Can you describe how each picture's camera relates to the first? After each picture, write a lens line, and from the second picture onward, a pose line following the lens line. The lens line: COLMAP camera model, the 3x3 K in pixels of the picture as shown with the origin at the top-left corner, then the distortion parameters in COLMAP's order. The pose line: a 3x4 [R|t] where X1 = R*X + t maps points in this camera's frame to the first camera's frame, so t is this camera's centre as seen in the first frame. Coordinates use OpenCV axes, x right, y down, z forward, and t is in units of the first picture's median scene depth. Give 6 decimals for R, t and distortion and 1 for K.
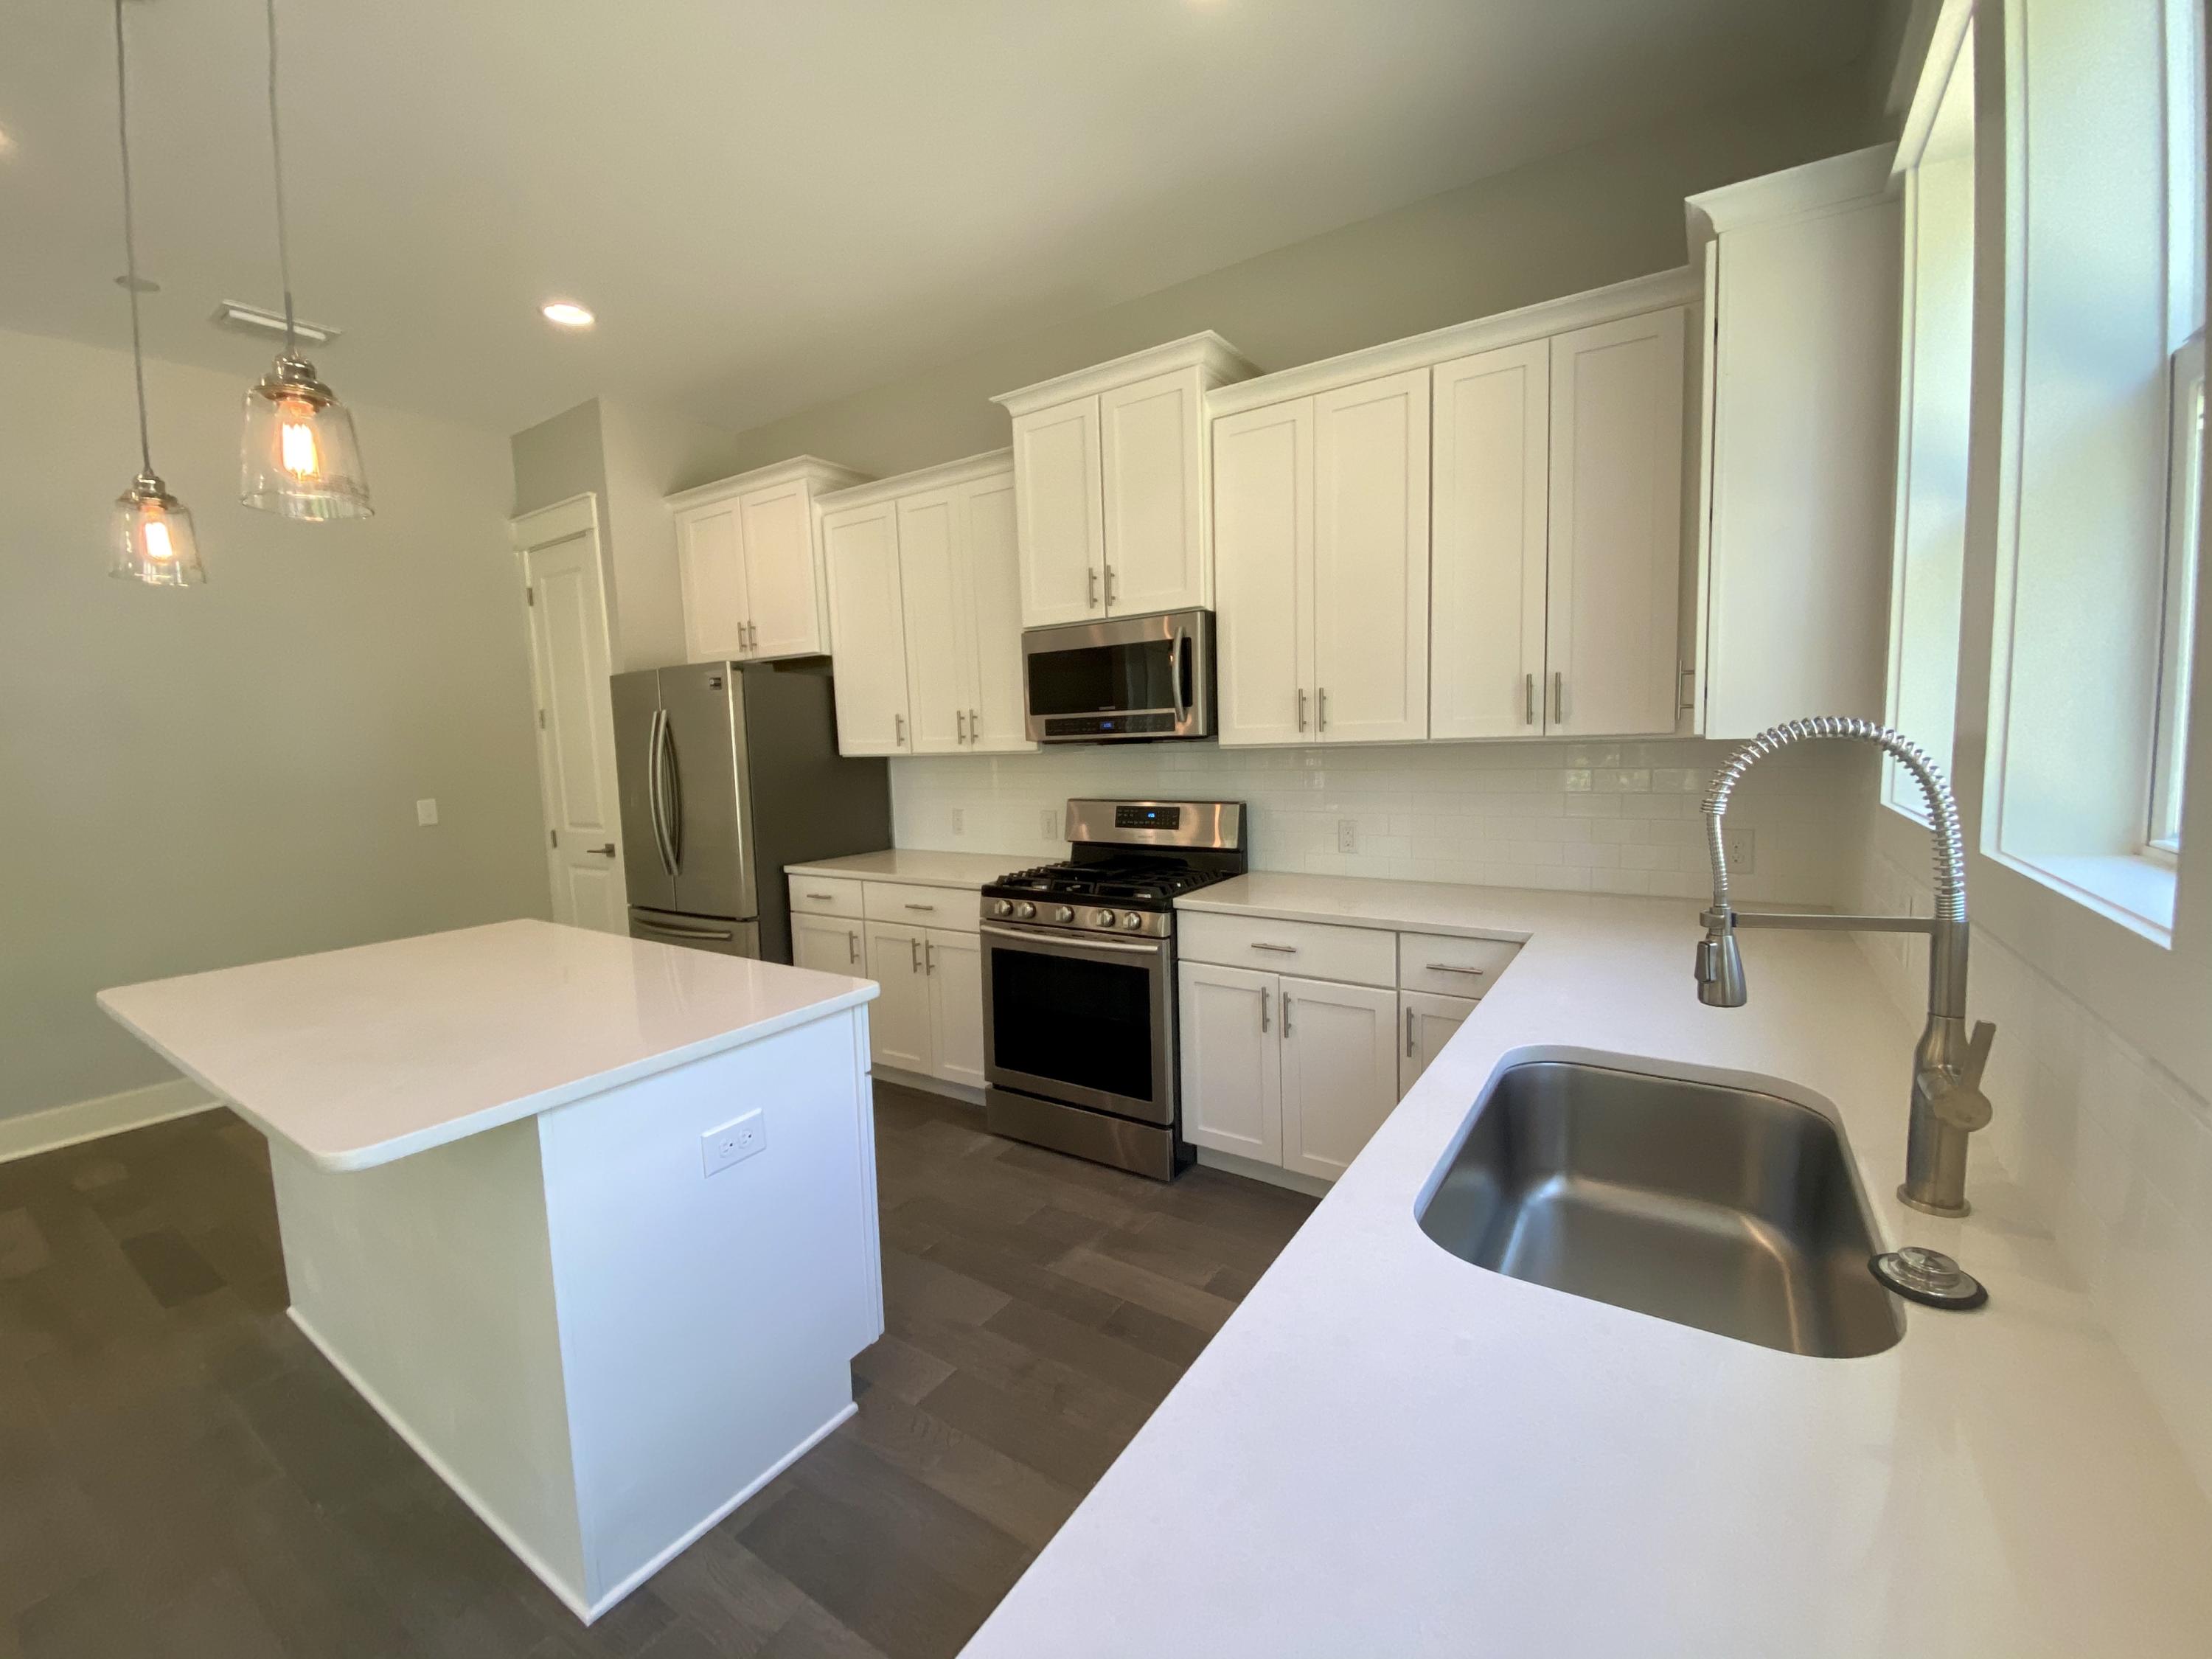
lens RADIAL K [[907.9, 0, 1088.0], [0, 907.9, 846.6], [0, 0, 1]] dist [0.006431, -0.004278]
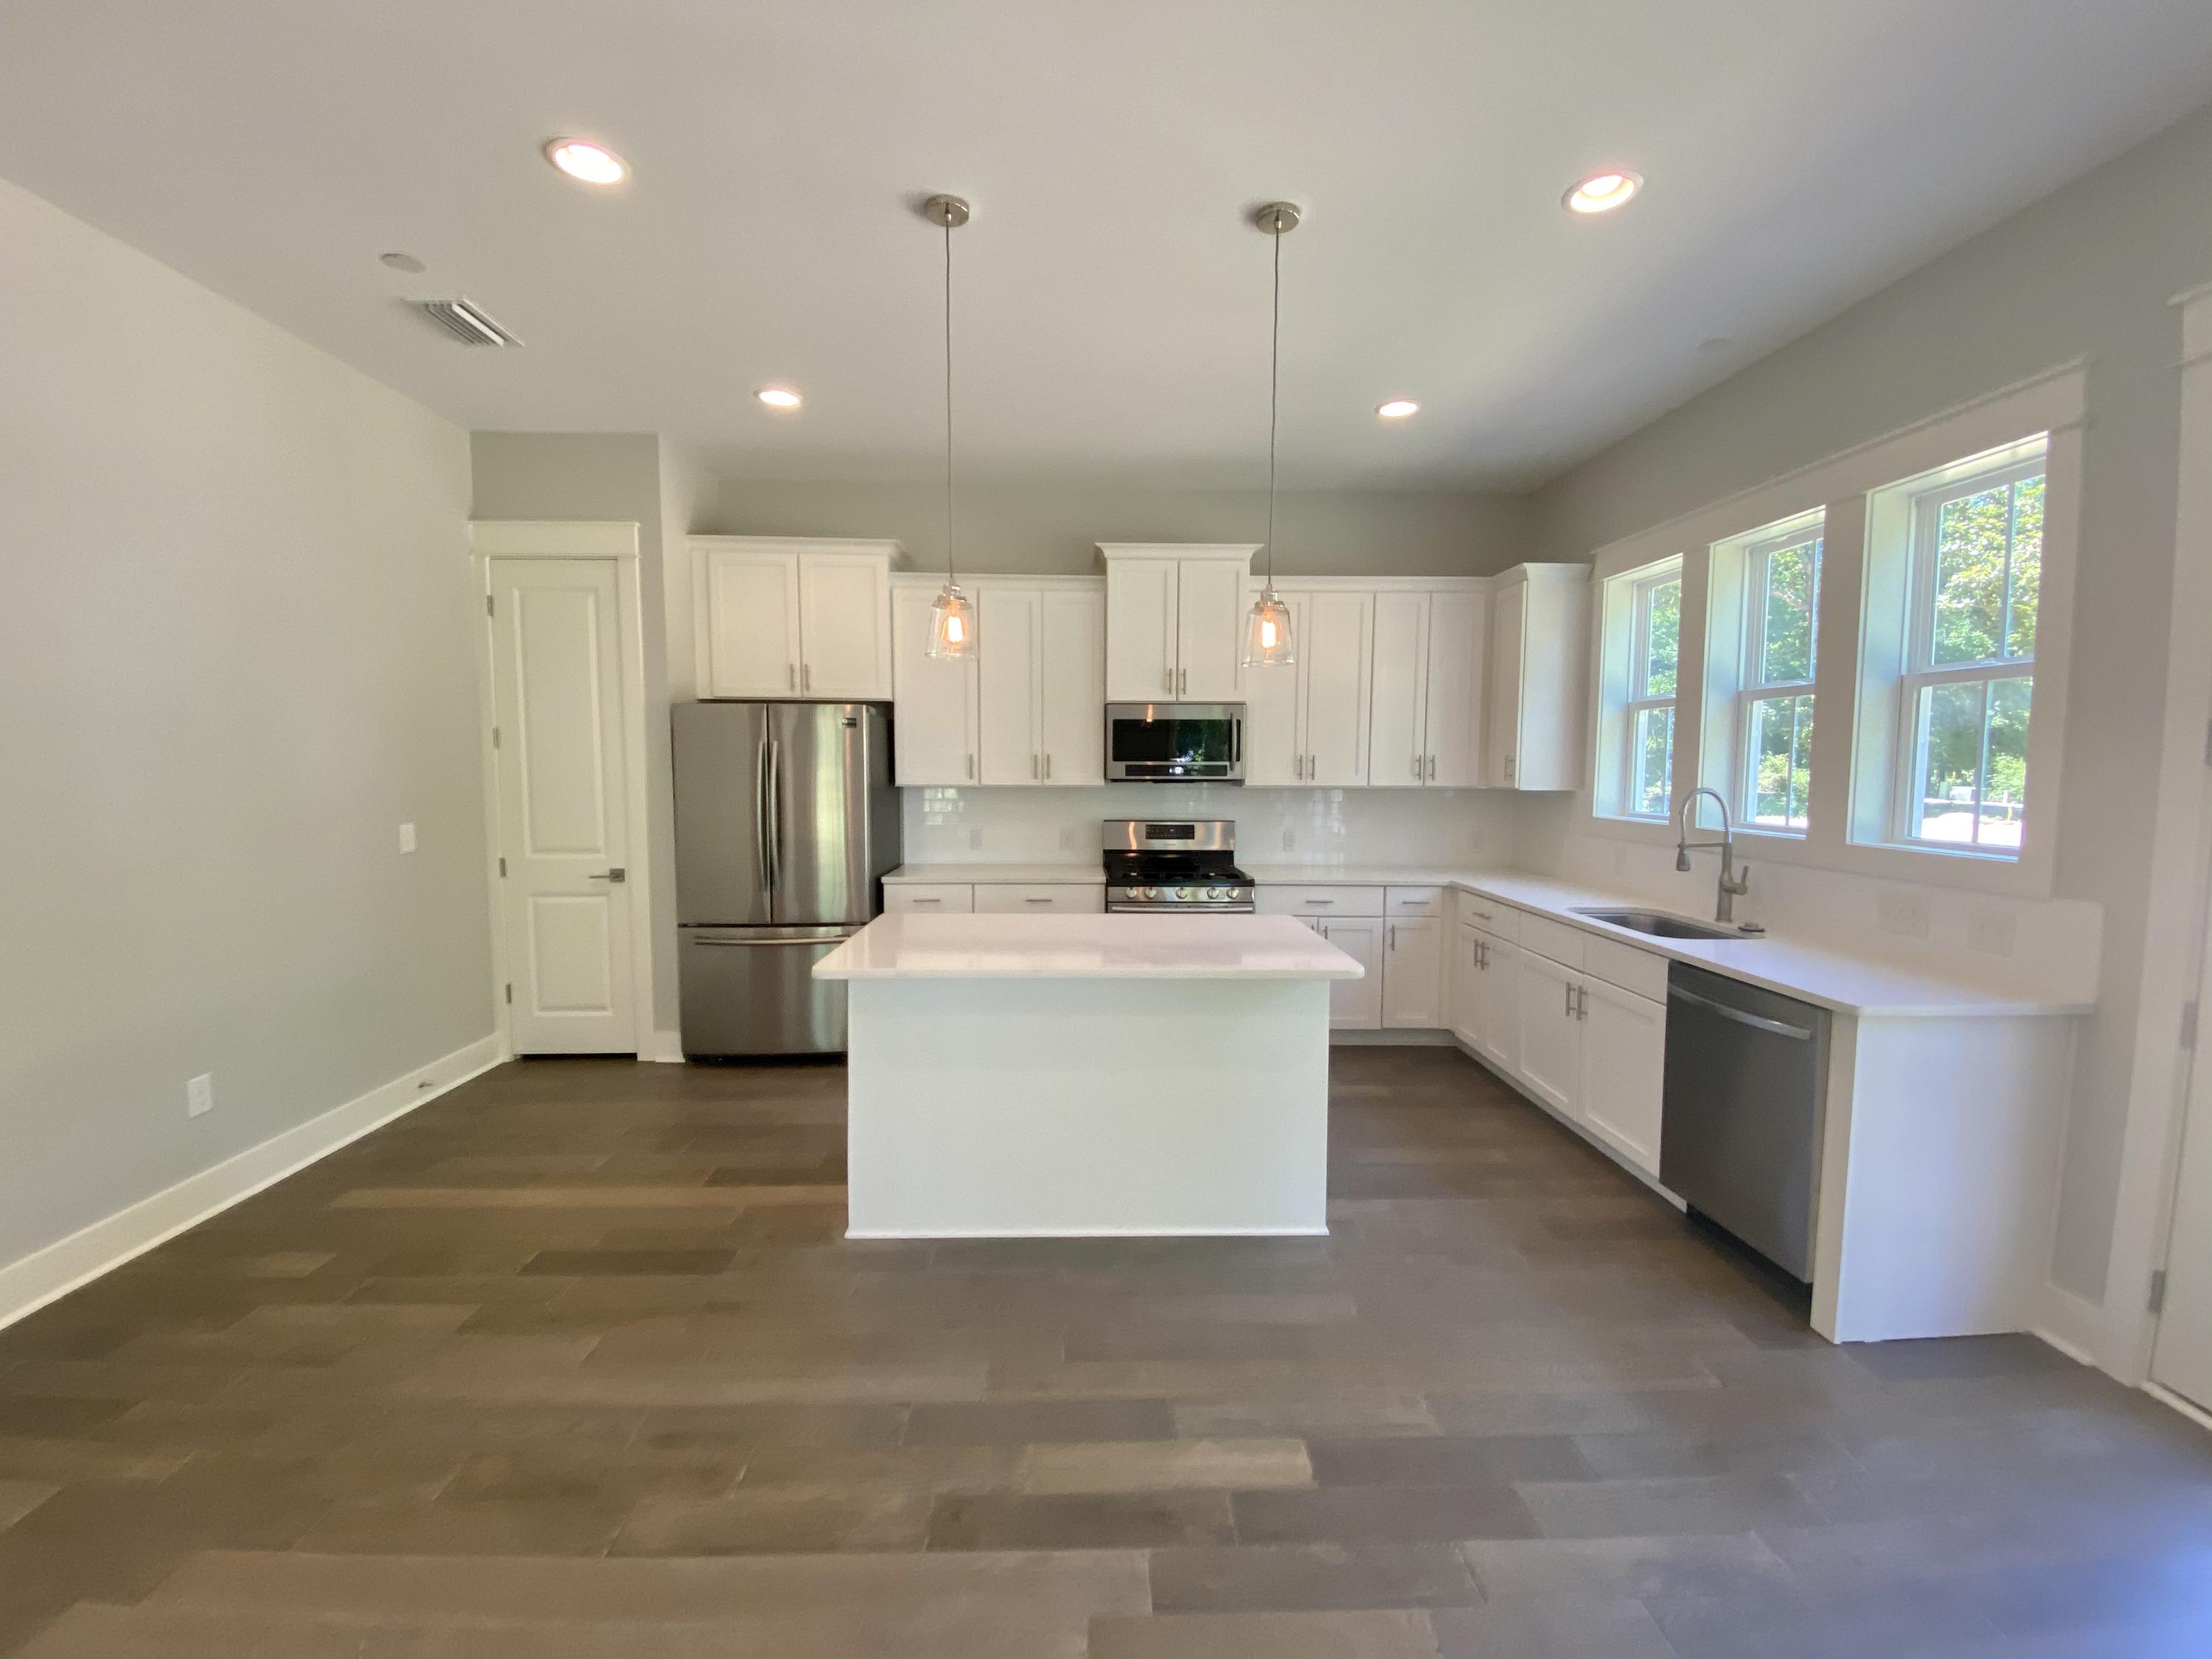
lens RADIAL K [[907.9, 0, 1092.0], [0, 907.9, 832.9], [0, 0, 1]] dist [0.006431, -0.004278]
pose [[0.808549, -0.010225, 0.588340, -0.963825], [0.038851, 0.998595, -0.036038, 0.019929], [-0.587144, 0.051996, 0.807811, -0.140777]]
